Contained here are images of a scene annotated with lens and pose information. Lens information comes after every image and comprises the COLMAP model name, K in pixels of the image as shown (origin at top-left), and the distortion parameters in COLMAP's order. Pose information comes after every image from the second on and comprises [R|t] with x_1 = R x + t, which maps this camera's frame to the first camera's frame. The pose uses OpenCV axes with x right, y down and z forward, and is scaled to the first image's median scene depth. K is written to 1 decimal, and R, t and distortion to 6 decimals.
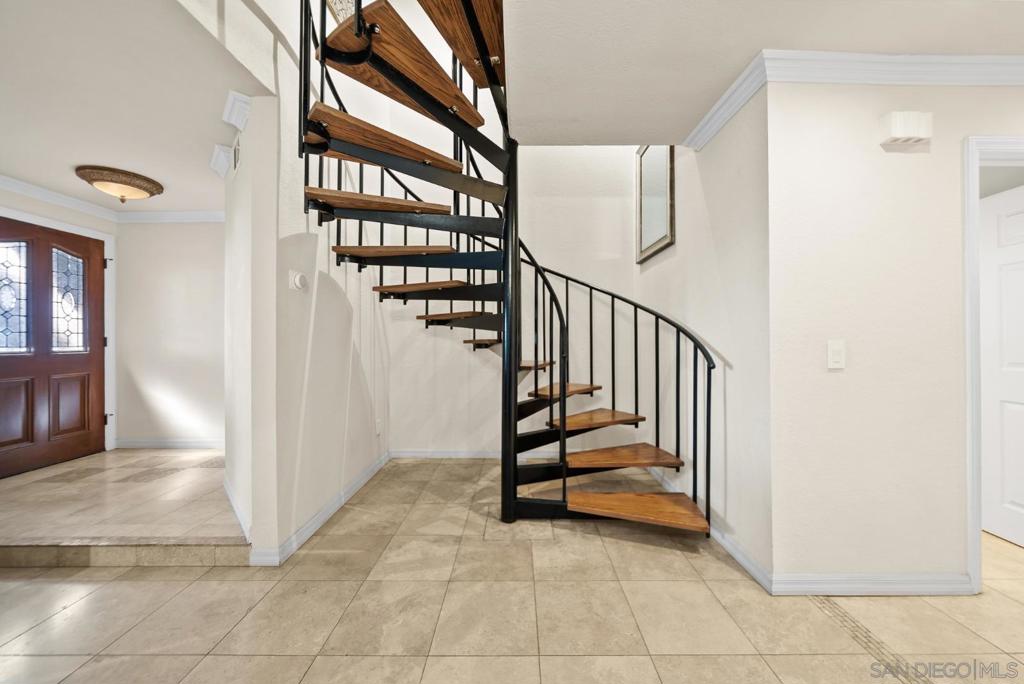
lens RADIAL K [[358.7, 0, 520.0], [0, 358.7, 341.6], [0, 0, 1]] dist [-0.000436, -0.000127]
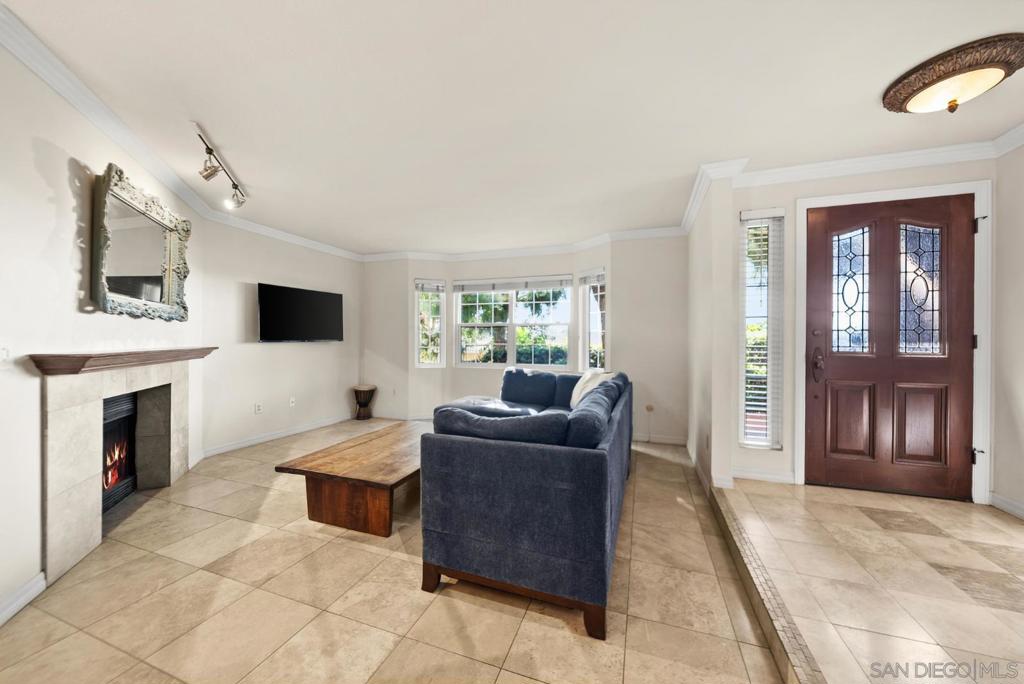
lens RADIAL K [[358.7, 0, 516.7], [0, 358.7, 343.1], [0, 0, 1]] dist [-0.000436, -0.000127]
pose [[-0.327833, 0.010833, -0.944673, -0.254335], [-0.001831, 0.999925, 0.012102, -0.003875], [0.944734, 0.005698, -0.327789, 0.439017]]
